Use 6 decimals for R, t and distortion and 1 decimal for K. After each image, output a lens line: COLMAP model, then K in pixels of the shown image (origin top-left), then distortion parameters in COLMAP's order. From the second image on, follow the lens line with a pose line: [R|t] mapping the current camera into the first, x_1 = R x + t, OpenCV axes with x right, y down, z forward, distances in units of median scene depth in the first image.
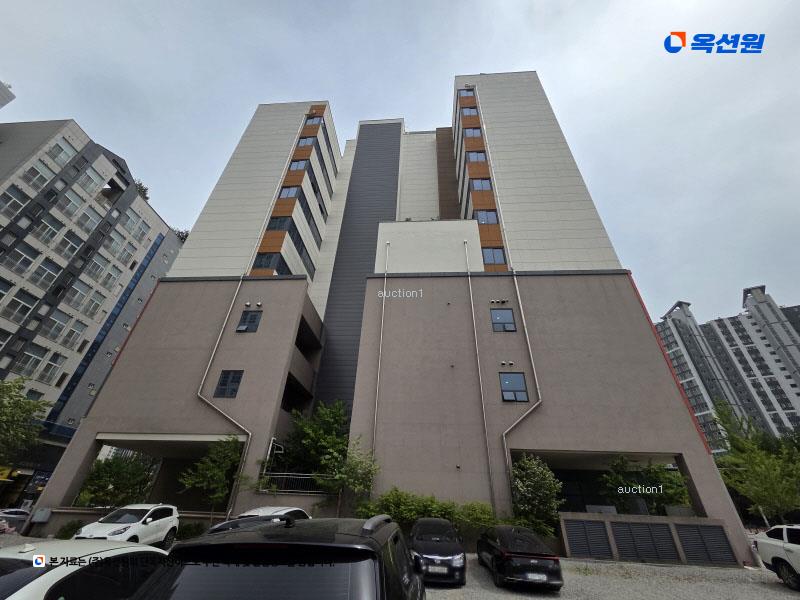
lens RADIAL K [[324.8, 0, 400.0], [0, 324.8, 300.0], [0, 0, 1]] dist [-0.001003, -0.000229]
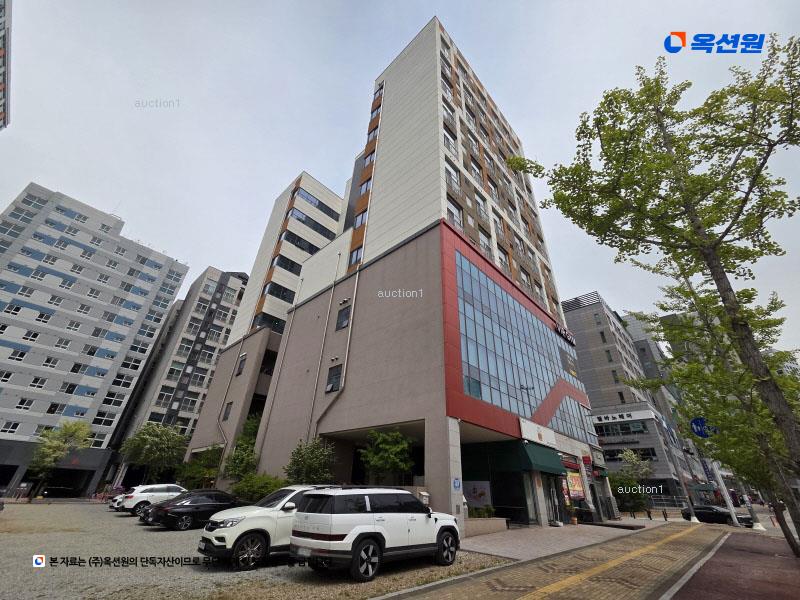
lens RADIAL K [[324.8, 0, 400.0], [0, 324.8, 300.0], [0, 0, 1]] dist [-0.001003, -0.000229]
pose [[0.768105, -0.331315, -0.547946, 0.700515], [0.340729, 0.936004, -0.088323, 0.108287], [0.542142, -0.118859, 0.831838, 0.128949]]
